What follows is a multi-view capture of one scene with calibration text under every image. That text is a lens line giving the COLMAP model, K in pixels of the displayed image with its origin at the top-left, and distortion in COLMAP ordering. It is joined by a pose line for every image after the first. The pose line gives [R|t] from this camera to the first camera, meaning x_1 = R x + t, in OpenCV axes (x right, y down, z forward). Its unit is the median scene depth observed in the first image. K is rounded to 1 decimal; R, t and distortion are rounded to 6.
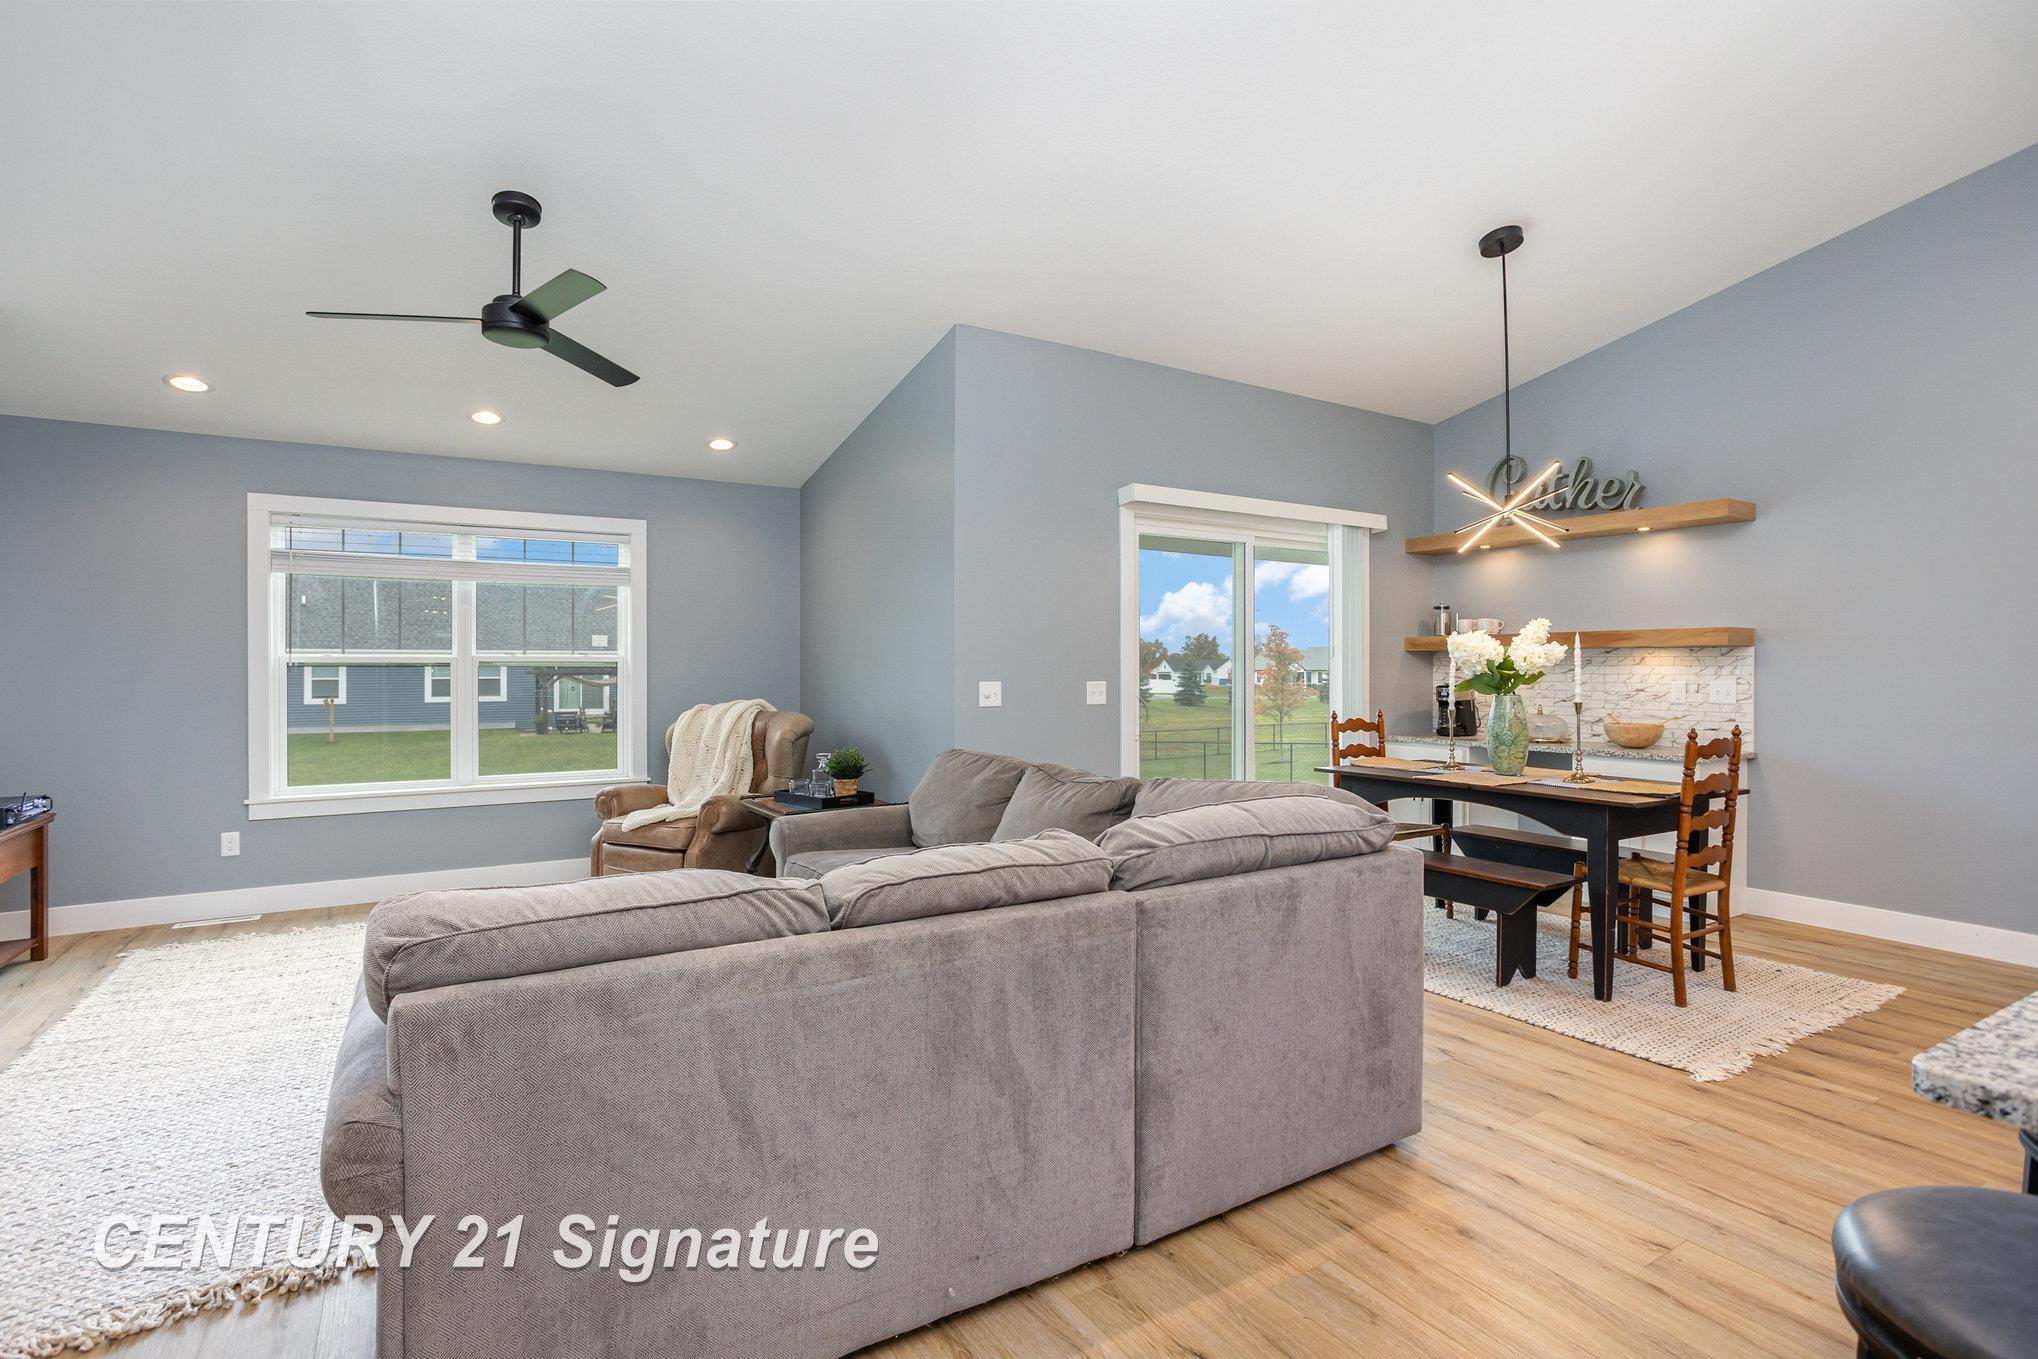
lens RADIAL K [[976.1, 0, 1006.4], [0, 976.1, 665.6], [0, 0, 1]] dist [-0.028892, 0.023176]
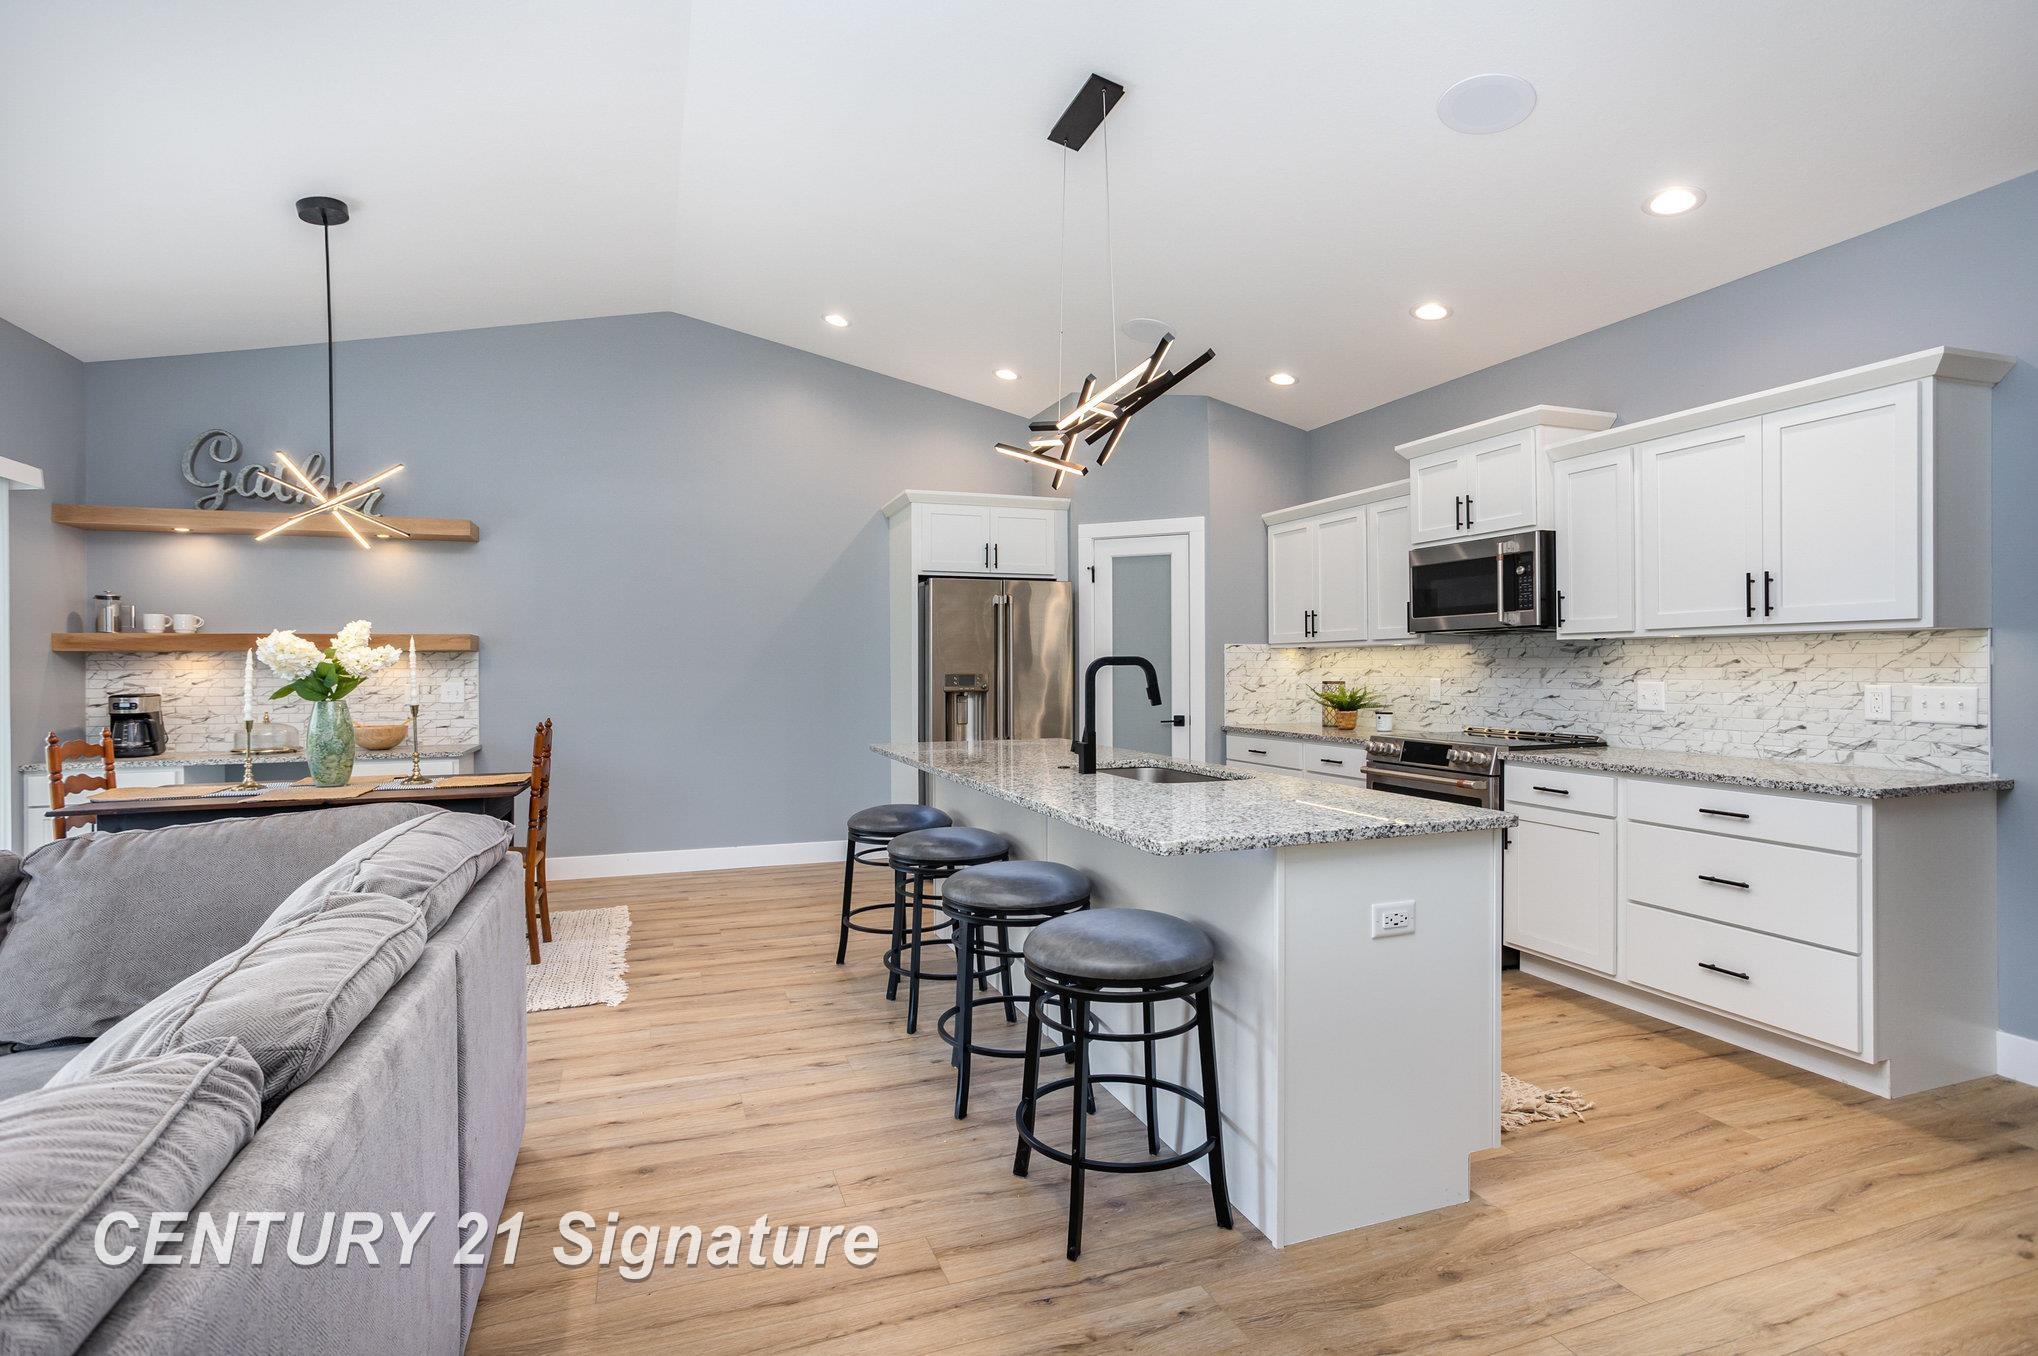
lens RADIAL K [[989.5, 0, 1017.6], [0, 989.5, 667.5], [0, 0, 1]] dist [-0.049455, 0.029545]
pose [[0.189407, -0.001811, 0.981897, -0.303087], [0.003701, 0.999993, 0.001131, -0.000215], [-0.981892, 0.003420, 0.189412, 0.193240]]
